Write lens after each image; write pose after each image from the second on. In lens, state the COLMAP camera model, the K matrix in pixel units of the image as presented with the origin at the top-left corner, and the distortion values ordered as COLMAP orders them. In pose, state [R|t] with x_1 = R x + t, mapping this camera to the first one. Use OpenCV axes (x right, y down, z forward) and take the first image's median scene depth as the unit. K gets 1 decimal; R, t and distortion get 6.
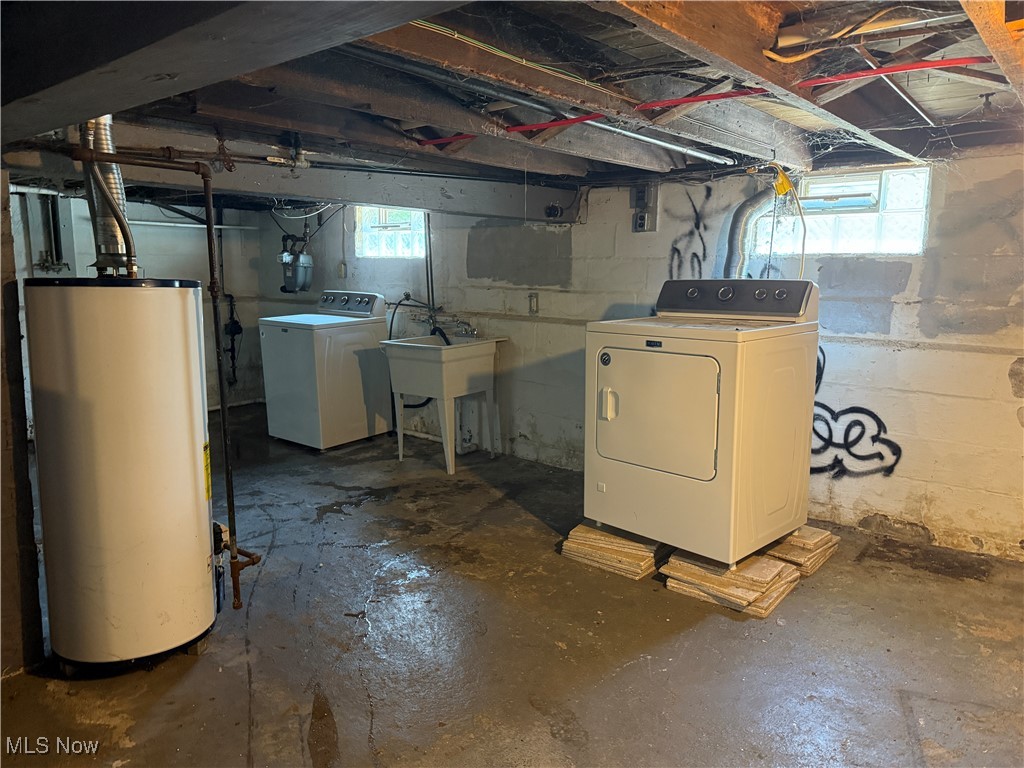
lens RADIAL K [[724.3, 0, 508.2], [0, 724.3, 384.0], [0, 0, 1]] dist [0.092126, -0.124145]
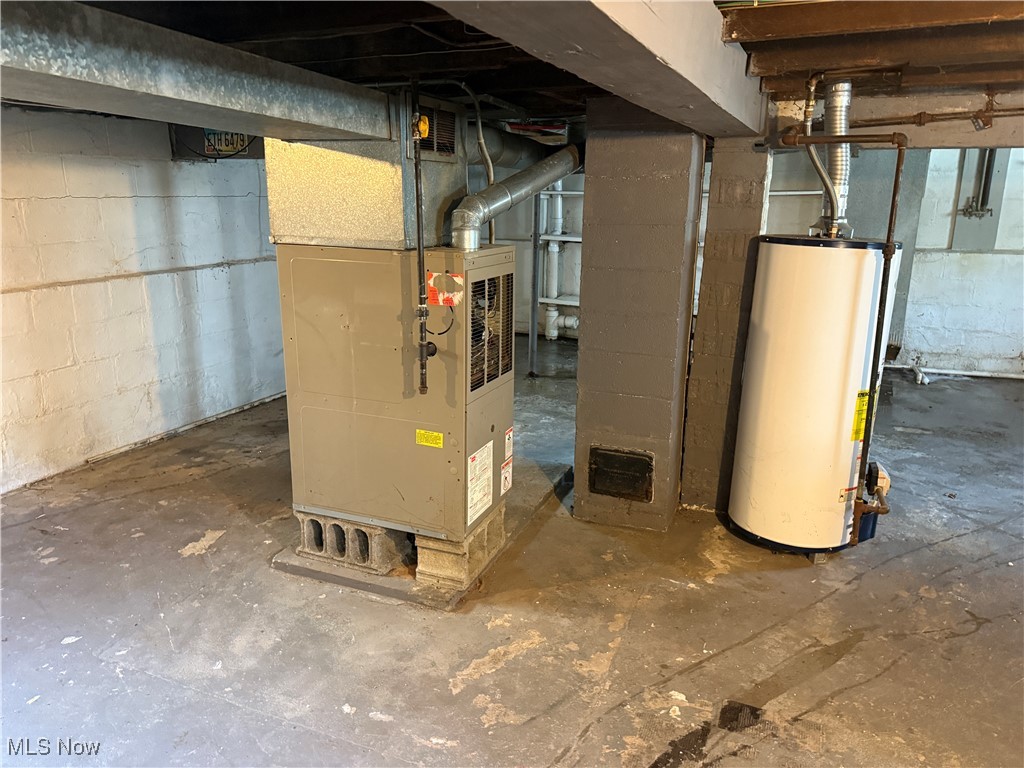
lens RADIAL K [[724.3, 0, 508.2], [0, 724.3, 384.0], [0, 0, 1]] dist [0.092126, -0.124145]
pose [[0.276254, 0.236440, -0.931547, 0.493444], [-0.148837, 0.968098, 0.201579, -0.076994], [0.949490, 0.082962, 0.302632, 0.166138]]
